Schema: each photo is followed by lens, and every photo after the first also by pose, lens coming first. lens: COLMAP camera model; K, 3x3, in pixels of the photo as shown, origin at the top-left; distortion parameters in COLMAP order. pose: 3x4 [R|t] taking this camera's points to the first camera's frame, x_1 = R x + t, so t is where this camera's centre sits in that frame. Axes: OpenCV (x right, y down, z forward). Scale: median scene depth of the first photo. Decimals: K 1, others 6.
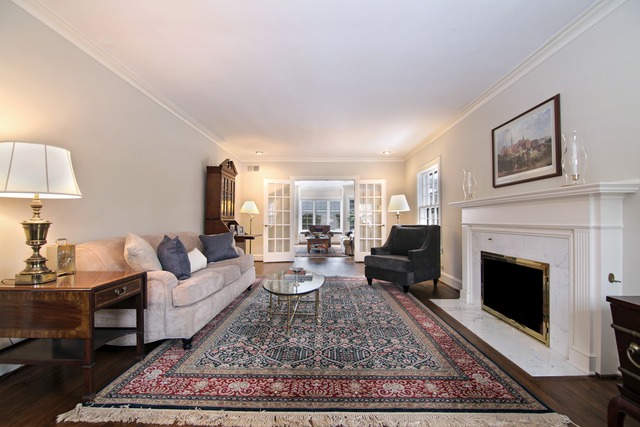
lens RADIAL K [[293.1, 0, 319.1], [0, 293.1, 215.5], [0, 0, 1]] dist [0.005446, 0.000191]
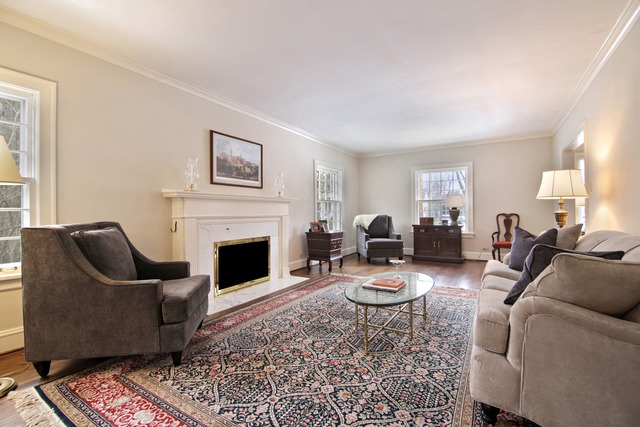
lens RADIAL K [[293.1, 0, 313.7], [0, 293.1, 214.5], [0, 0, 1]] dist [0.005446, 0.000191]
pose [[-0.857959, -0.000491, 0.513718, -0.373438], [-0.002566, 0.999991, -0.003329, 0.029800], [-0.513712, -0.004174, -0.857953, 2.179106]]
